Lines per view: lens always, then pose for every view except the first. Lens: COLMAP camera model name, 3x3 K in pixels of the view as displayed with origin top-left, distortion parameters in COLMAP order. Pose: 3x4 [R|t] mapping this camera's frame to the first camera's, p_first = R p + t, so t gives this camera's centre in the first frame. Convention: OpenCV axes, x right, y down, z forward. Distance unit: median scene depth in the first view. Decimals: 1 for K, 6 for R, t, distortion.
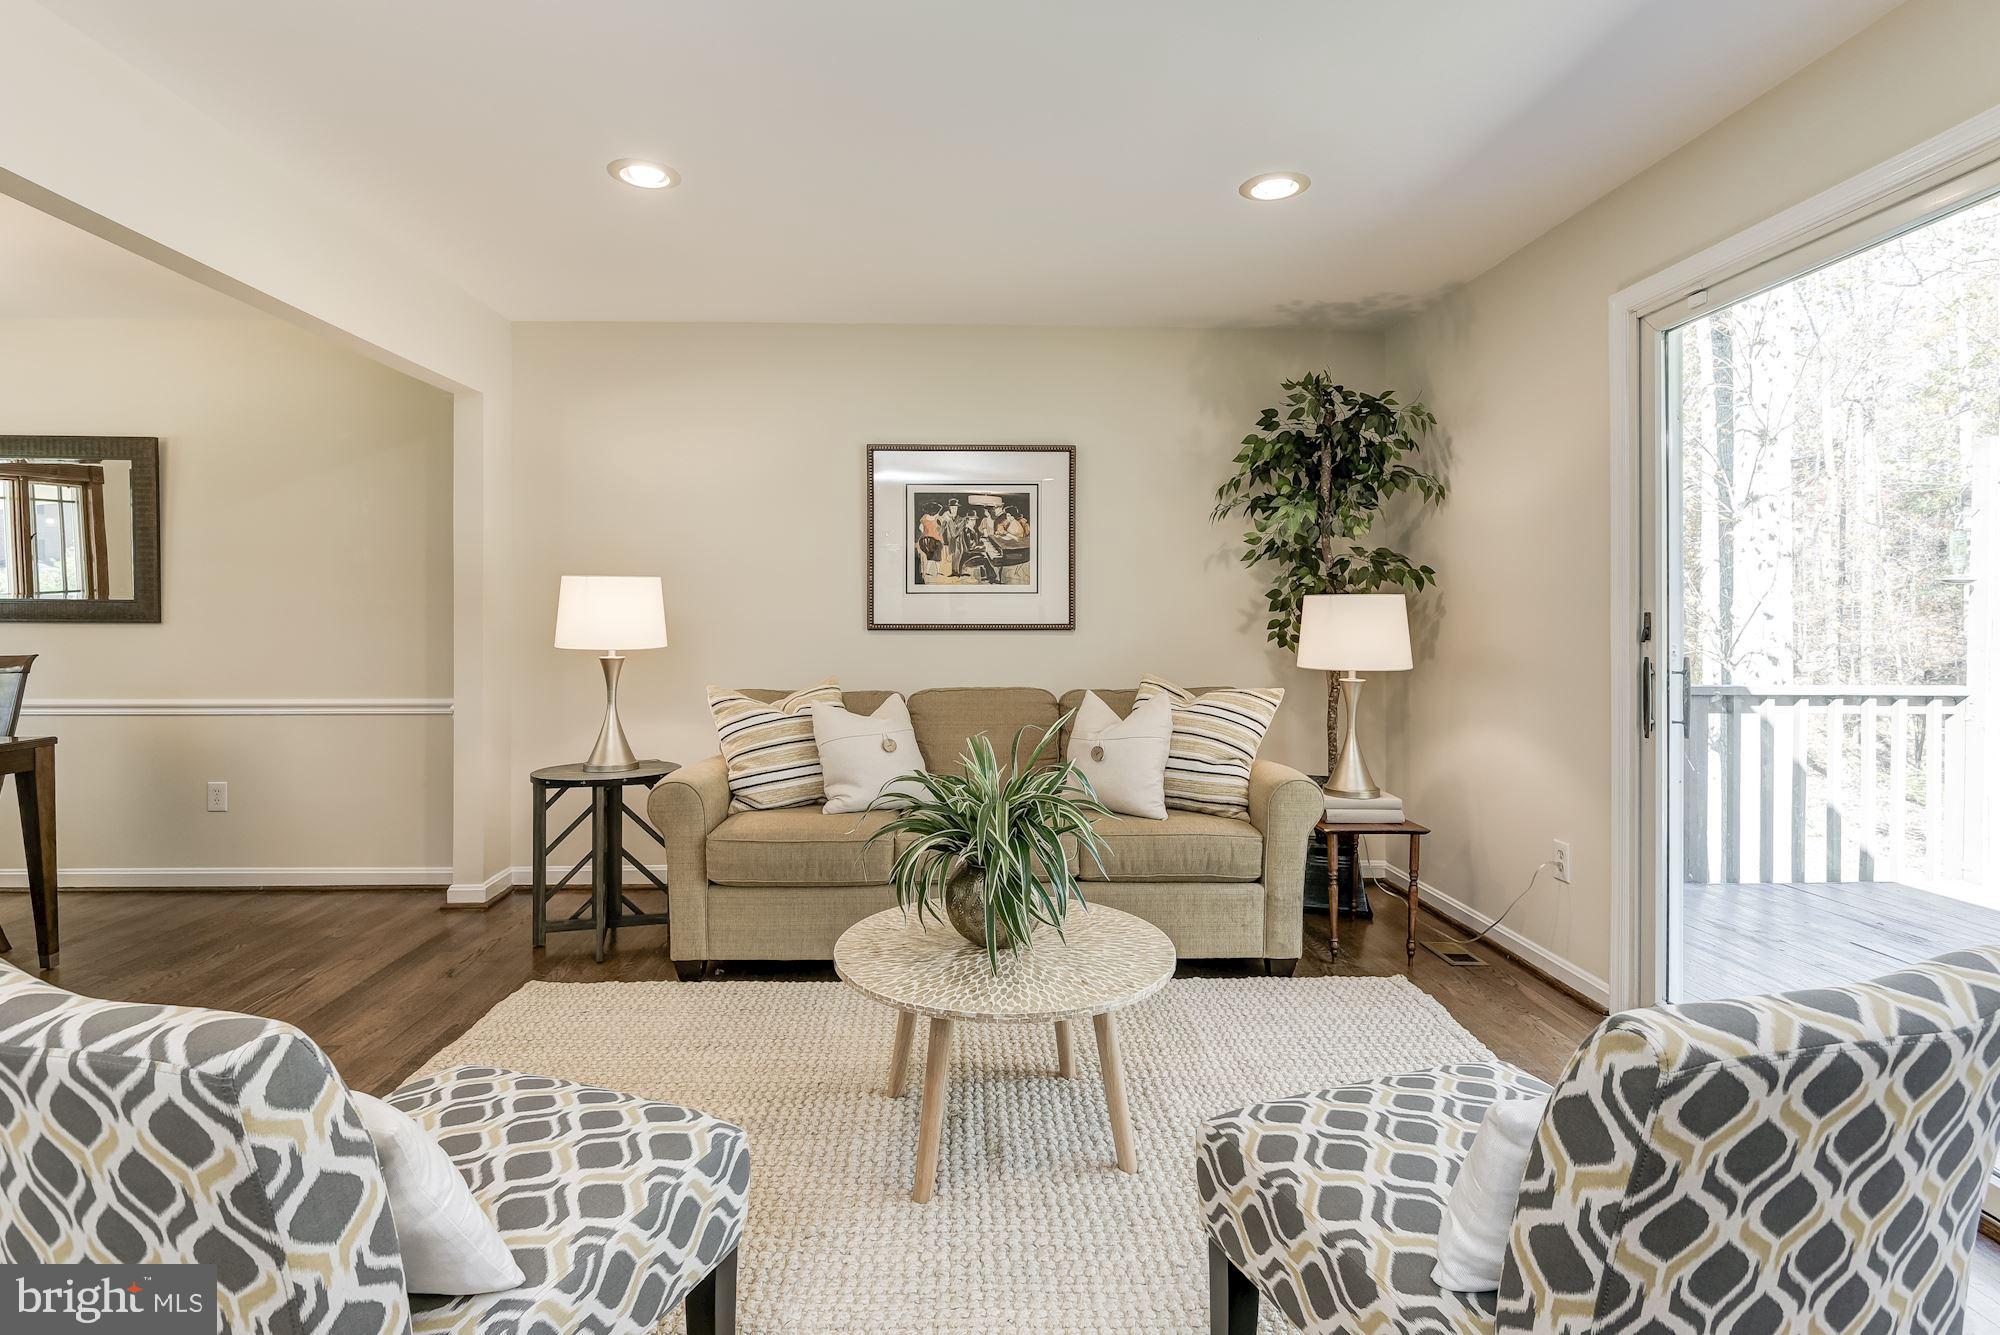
lens RADIAL K [[974.0, 0, 992.8], [0, 974.0, 653.7], [0, 0, 1]] dist [0.003783, 0.000177]
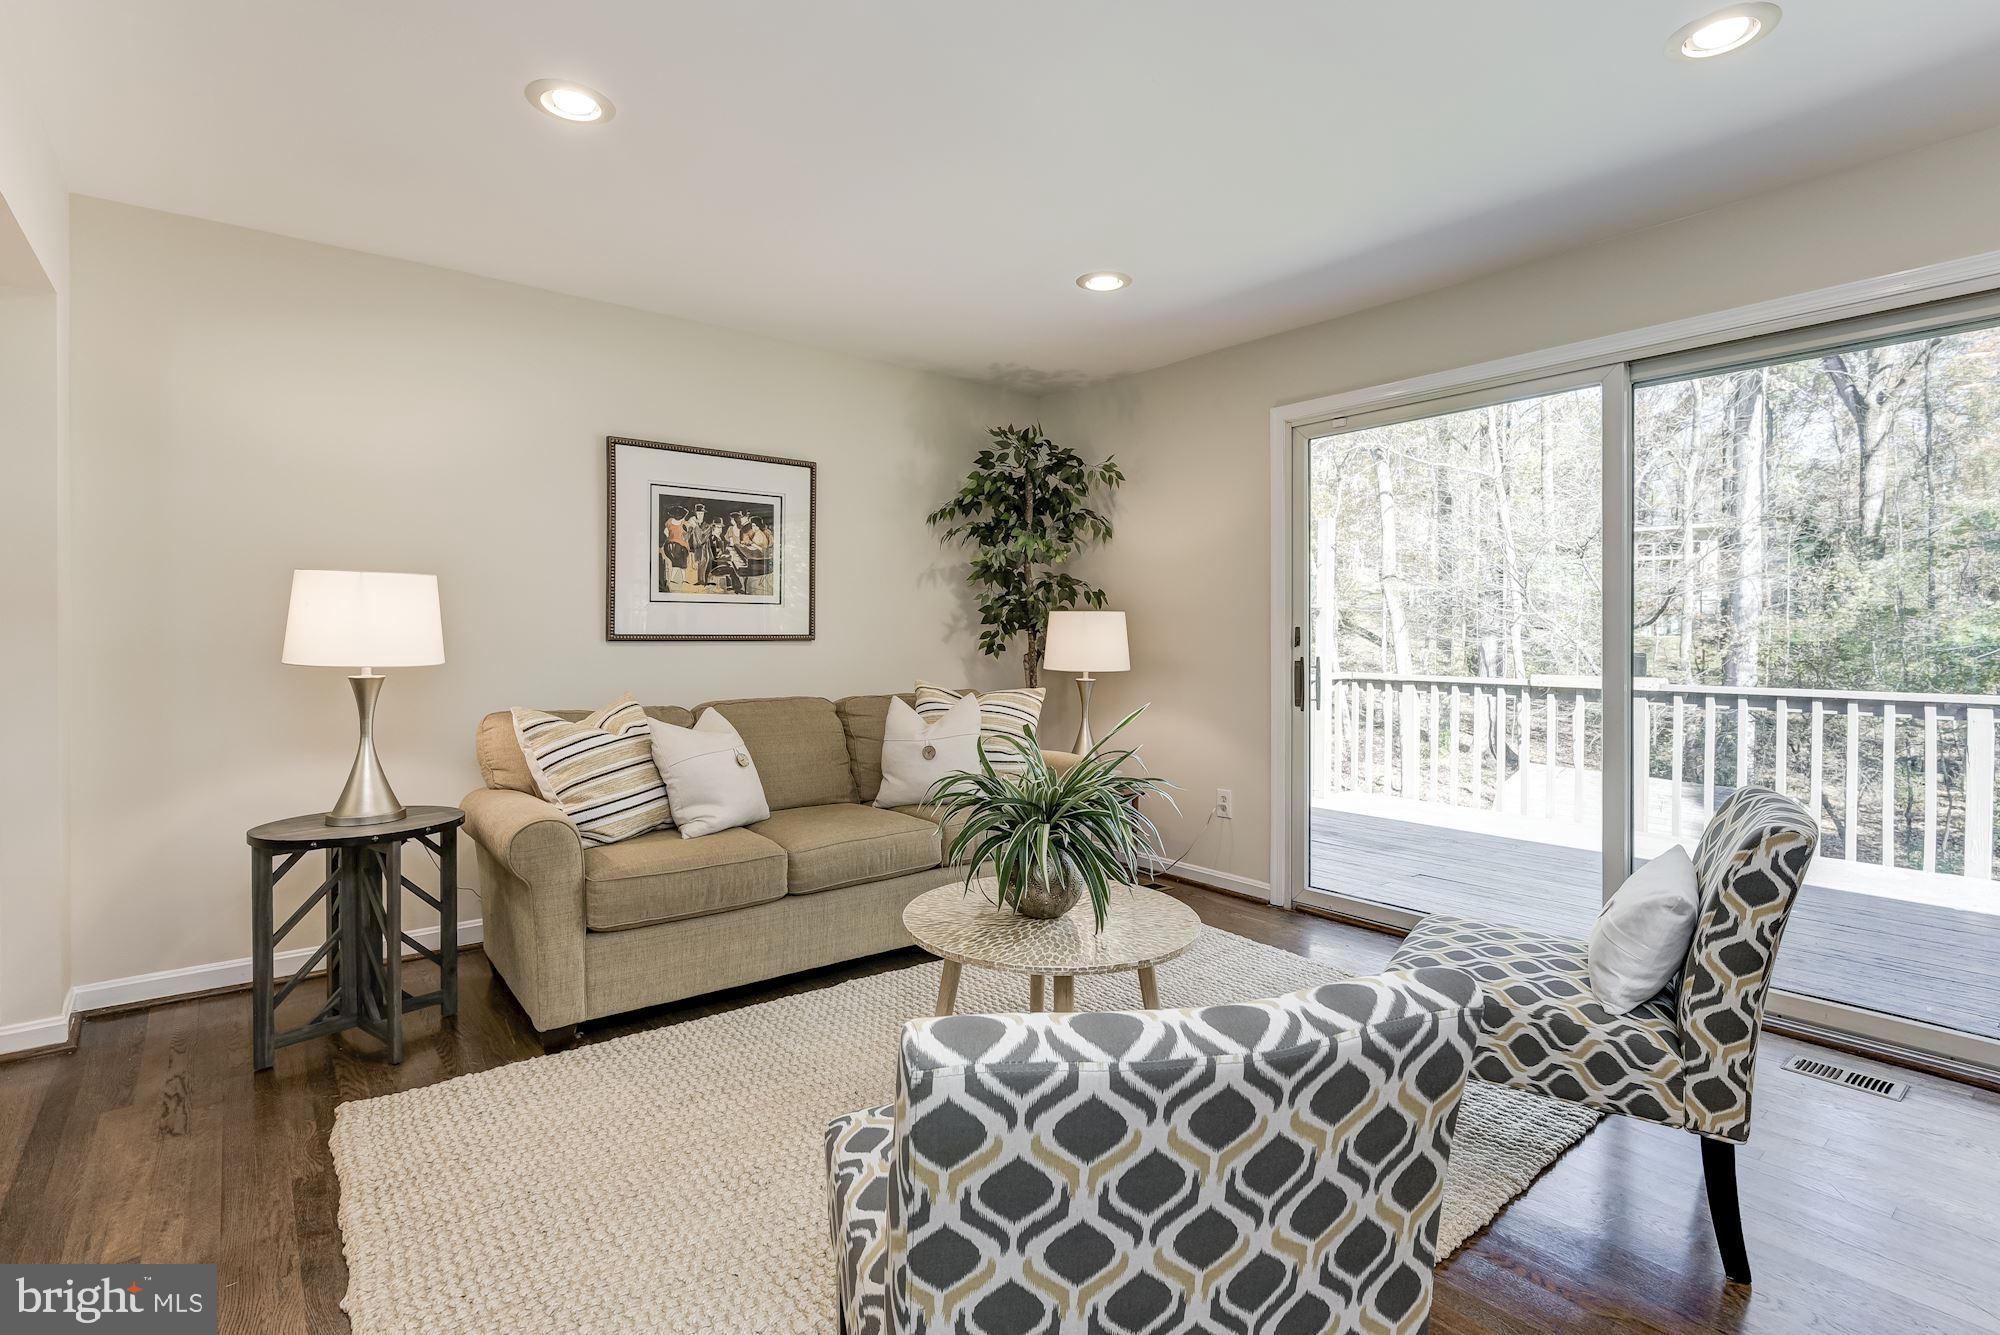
lens RADIAL K [[936.6, 0, 1007.2], [0, 936.6, 670.9], [0, 0, 1]] dist [0.000997, -0.005066]
pose [[0.803194, -0.021831, 0.595318, -0.382403], [0.018136, 0.999761, 0.012194, -0.000450], [-0.595442, 0.001003, 0.803398, 0.085085]]
